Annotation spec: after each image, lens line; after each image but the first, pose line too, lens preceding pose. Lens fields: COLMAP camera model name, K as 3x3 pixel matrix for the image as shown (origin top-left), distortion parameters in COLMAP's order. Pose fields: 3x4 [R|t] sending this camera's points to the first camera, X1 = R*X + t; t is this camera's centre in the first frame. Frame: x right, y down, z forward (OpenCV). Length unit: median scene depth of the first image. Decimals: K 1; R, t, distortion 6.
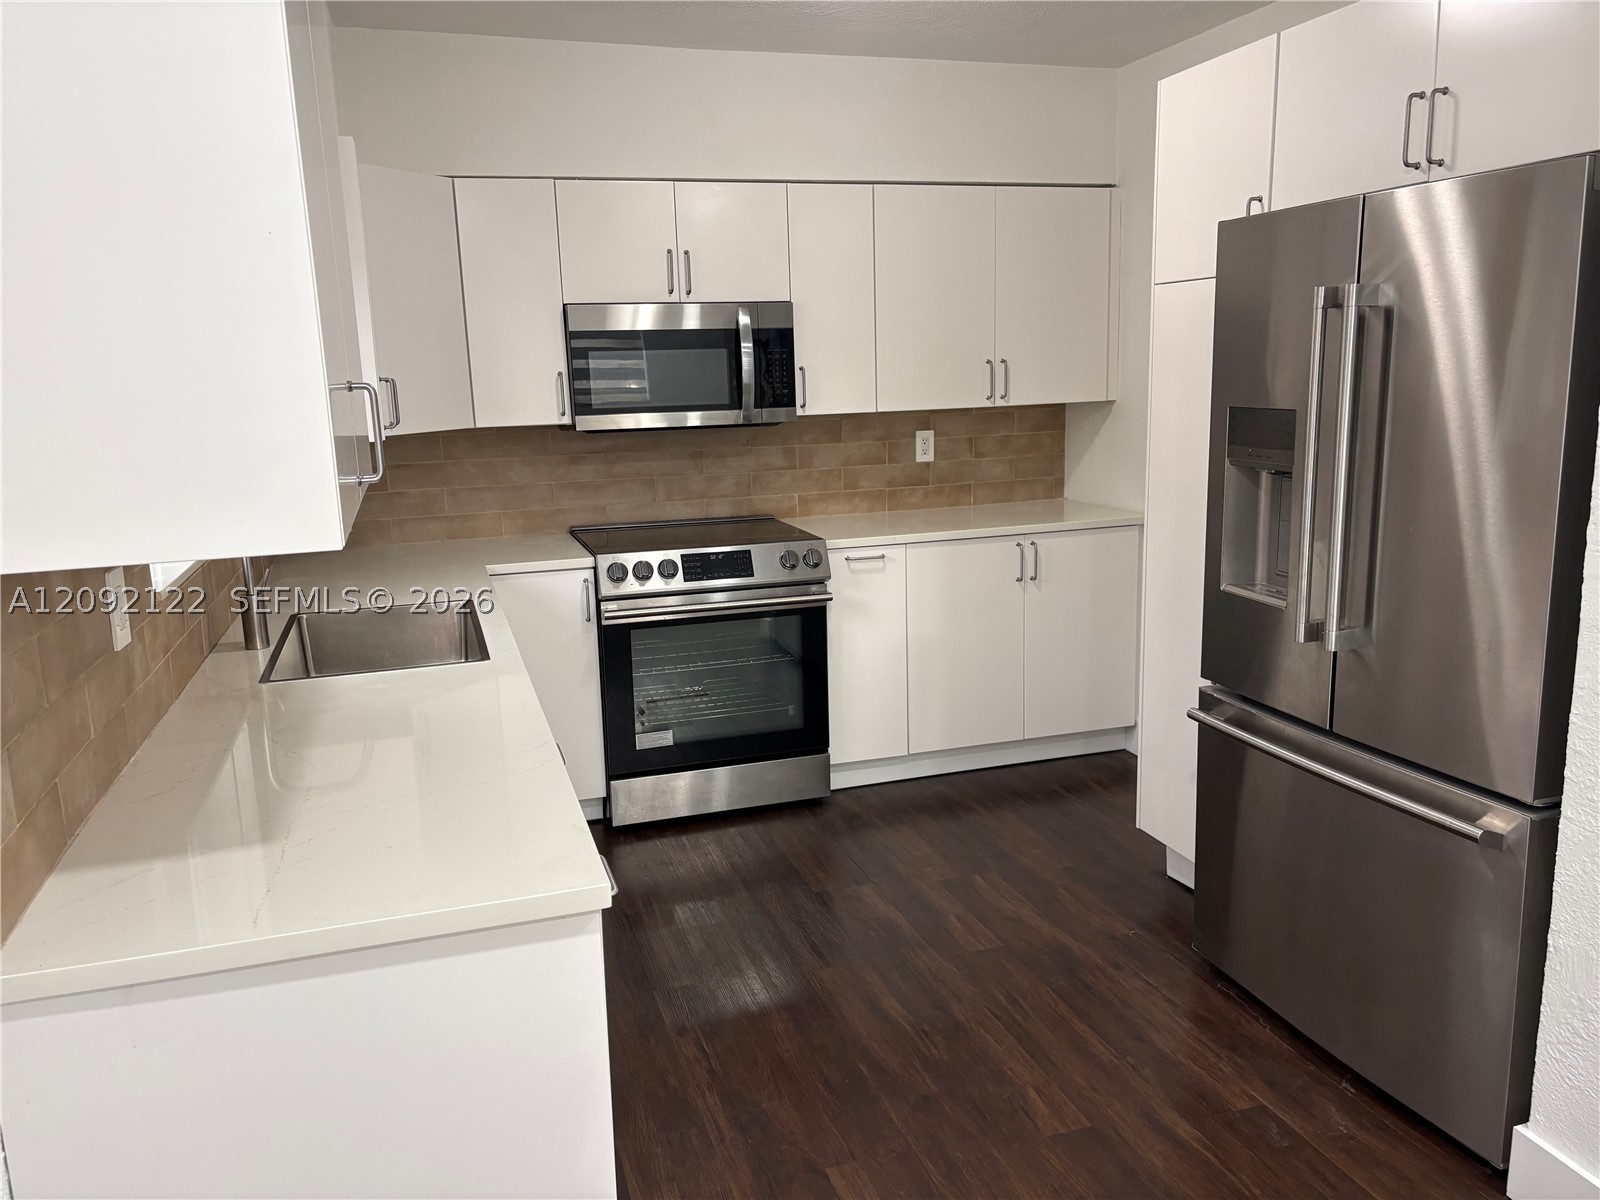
lens RADIAL K [[1209.4, 0, 800.1], [0, 1209.4, 604.4], [0, 0, 1]] dist [0.082201, -0.115122]
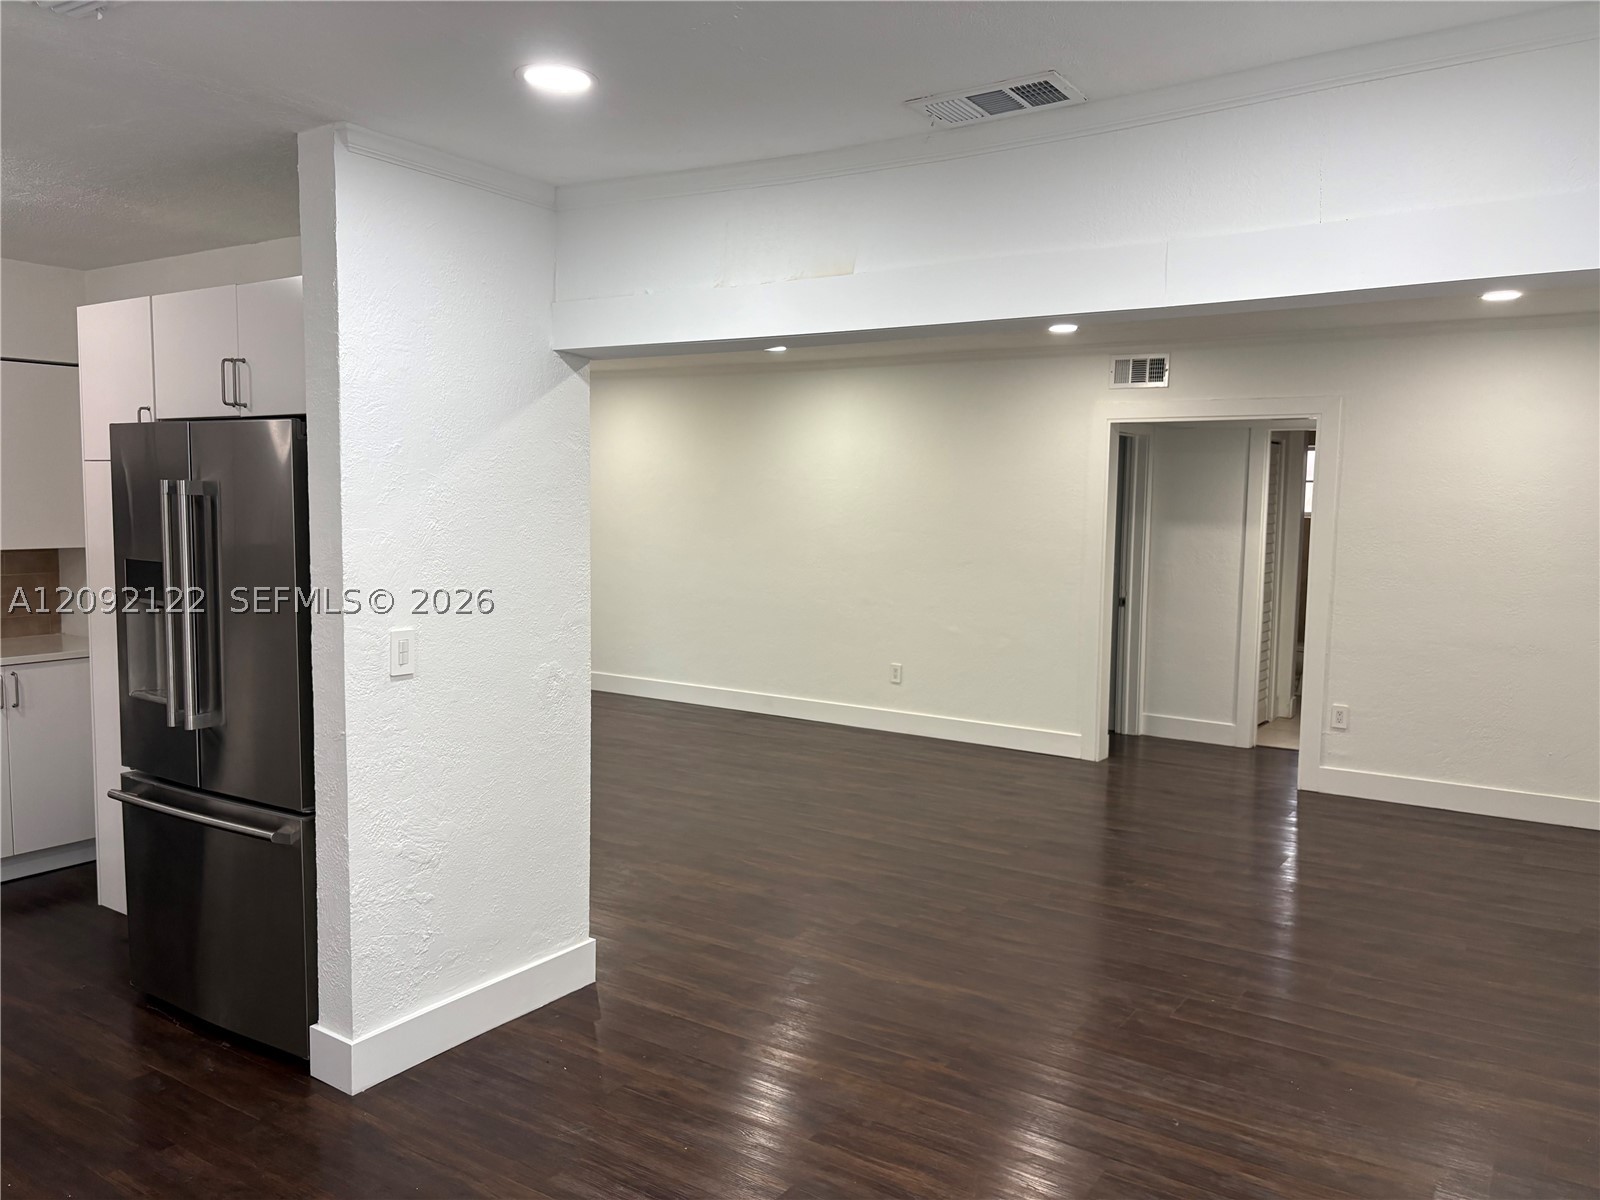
lens RADIAL K [[1209.4, 0, 800.1], [0, 1209.4, 604.4], [0, 0, 1]] dist [0.082201, -0.115122]
pose [[0.781199, -0.015807, 0.624082, 0.085345], [0.084953, 0.993072, -0.081188, 0.059243], [-0.618475, 0.116441, 0.777129, -0.491502]]
